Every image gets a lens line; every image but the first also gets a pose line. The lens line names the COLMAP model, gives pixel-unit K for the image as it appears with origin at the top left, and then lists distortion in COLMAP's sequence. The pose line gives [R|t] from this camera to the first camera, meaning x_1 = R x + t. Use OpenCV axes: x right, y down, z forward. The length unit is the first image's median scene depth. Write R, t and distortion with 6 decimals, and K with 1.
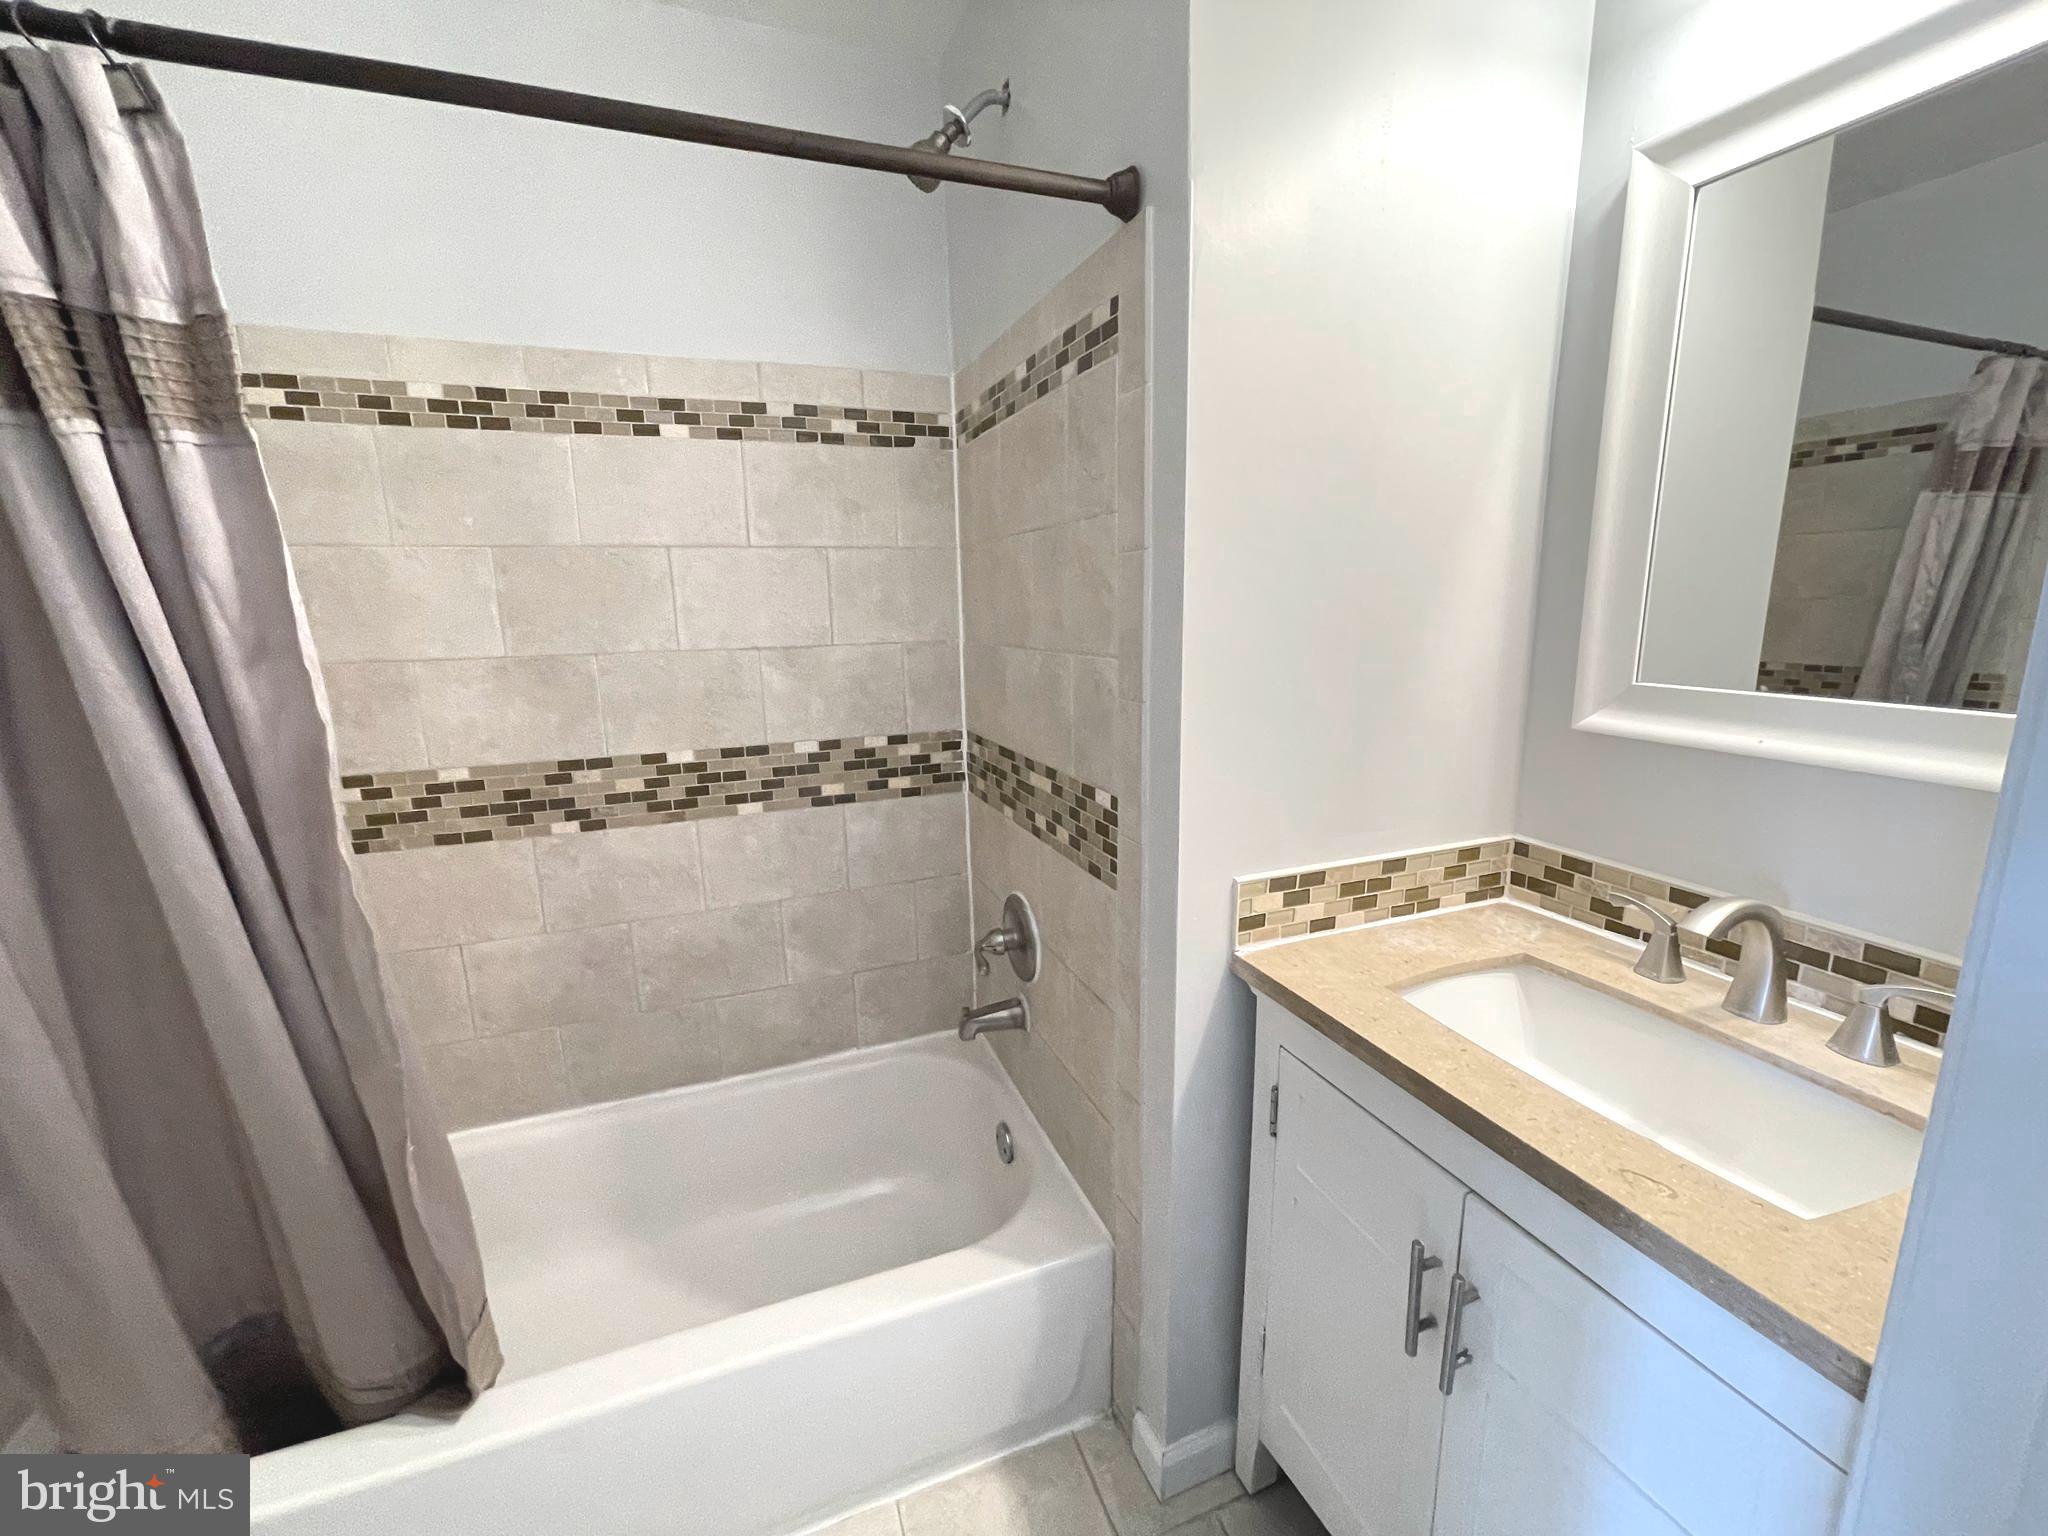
lens RADIAL K [[840.8, 0, 1025.5], [0, 840.8, 759.4], [0, 0, 1]] dist [-0.009297, 0.001642]
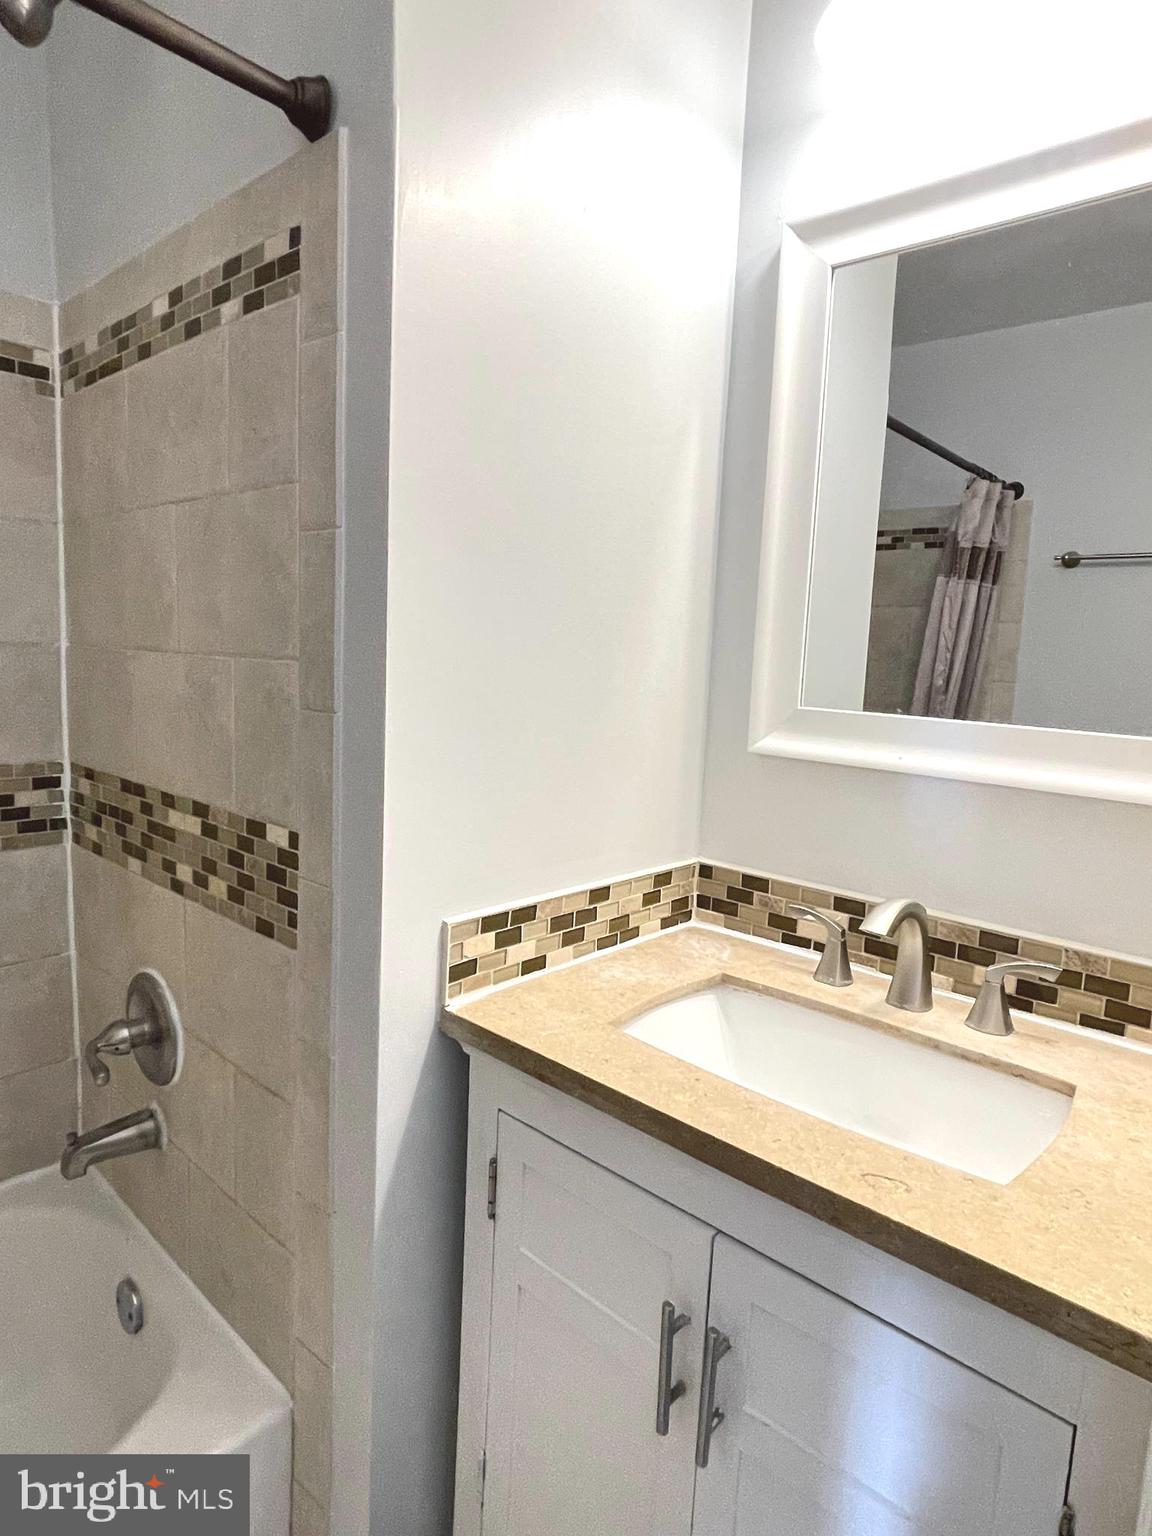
lens RADIAL K [[888.4, 0, 574.6], [0, 888.4, 761.8], [0, 0, 1]] dist [-0.002916, -0.008137]
pose [[0.890846, 0.001874, 0.454301, -0.039429], [0.026136, 0.998124, -0.055369, 0.029853], [-0.453553, 0.061199, 0.889126, 0.108358]]
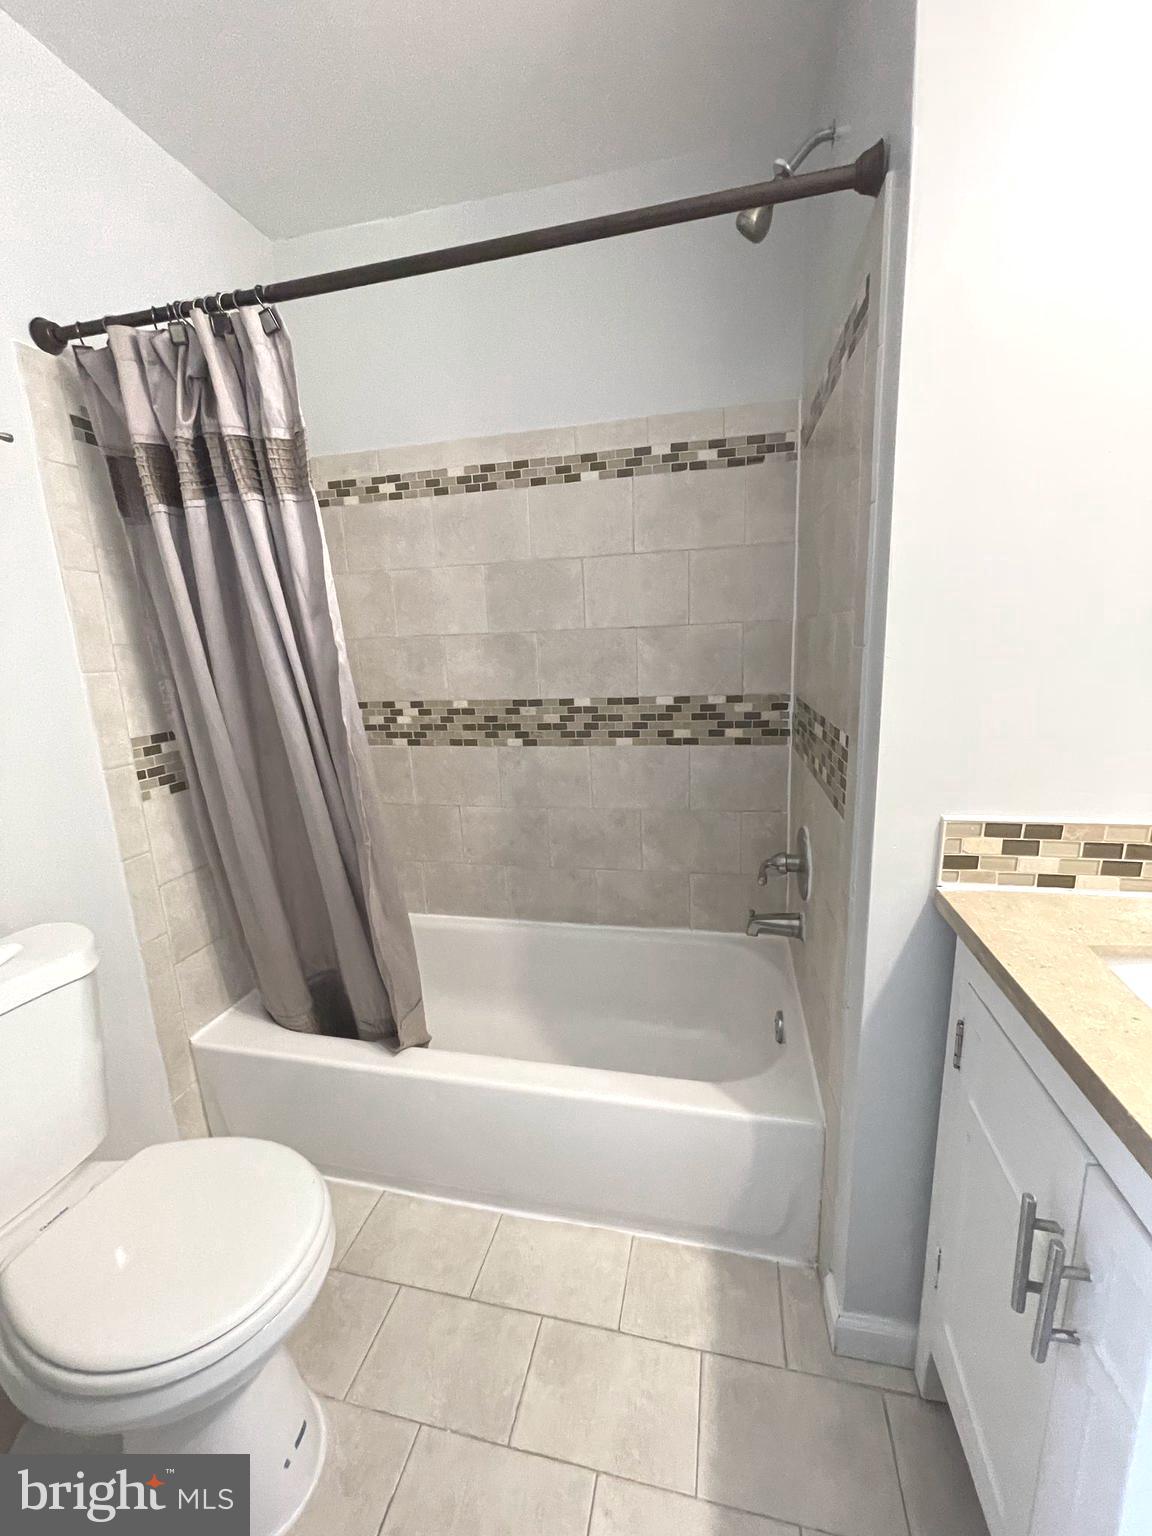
lens RADIAL K [[630.6, 0, 577.6], [0, 630.6, 771.3], [0, 0, 1]] dist [-0.009297, 0.001642]
pose [[0.826030, 0.100817, -0.554537, 0.267792], [-0.082076, 0.994901, 0.058616, 0.068669], [0.557618, -0.002904, 0.830092, 0.089284]]
